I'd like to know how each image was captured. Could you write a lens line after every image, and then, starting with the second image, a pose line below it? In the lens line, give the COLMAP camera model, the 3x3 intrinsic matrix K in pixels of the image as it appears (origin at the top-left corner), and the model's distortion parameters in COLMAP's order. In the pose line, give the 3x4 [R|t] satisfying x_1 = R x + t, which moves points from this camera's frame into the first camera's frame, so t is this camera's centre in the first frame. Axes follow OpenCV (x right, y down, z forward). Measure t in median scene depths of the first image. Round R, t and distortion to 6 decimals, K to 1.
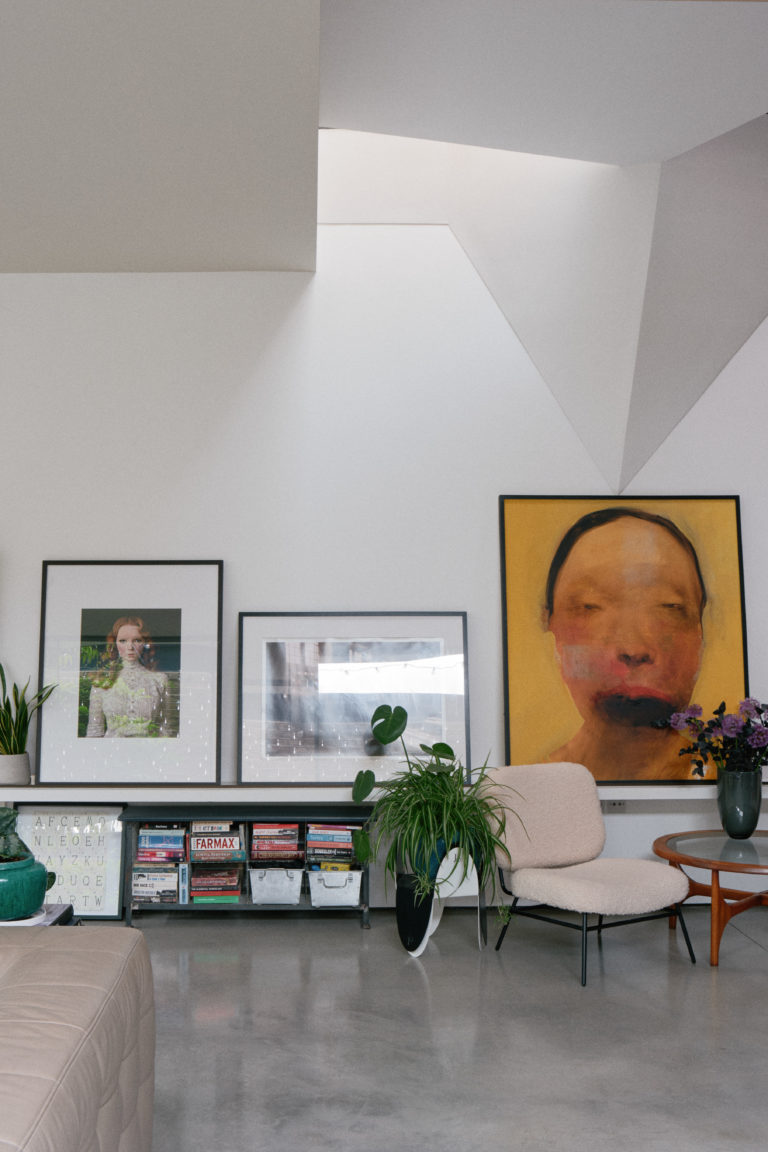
lens RADIAL K [[1054.3, 0, 334.7], [0, 1054.3, 582.9], [0, 0, 1]] dist [-0.066343, 0.056959]
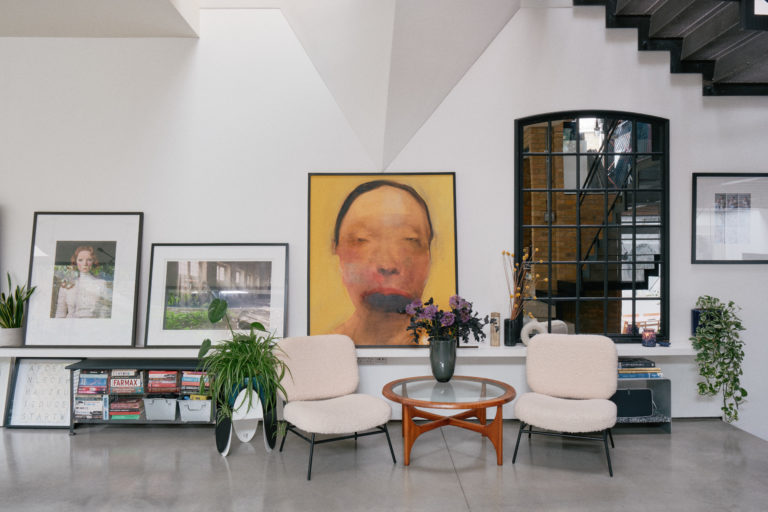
lens RADIAL K [[494.1, 0, 384.0], [0, 494.1, 256.0], [0, 0, 1]] dist [-0.008921, -0.003037]
pose [[0.999993, 0.000279, -0.003608, 0.285721], [-0.000212, 0.999823, 0.018806, 0.033961], [0.003613, -0.018805, 0.999817, 0.226465]]
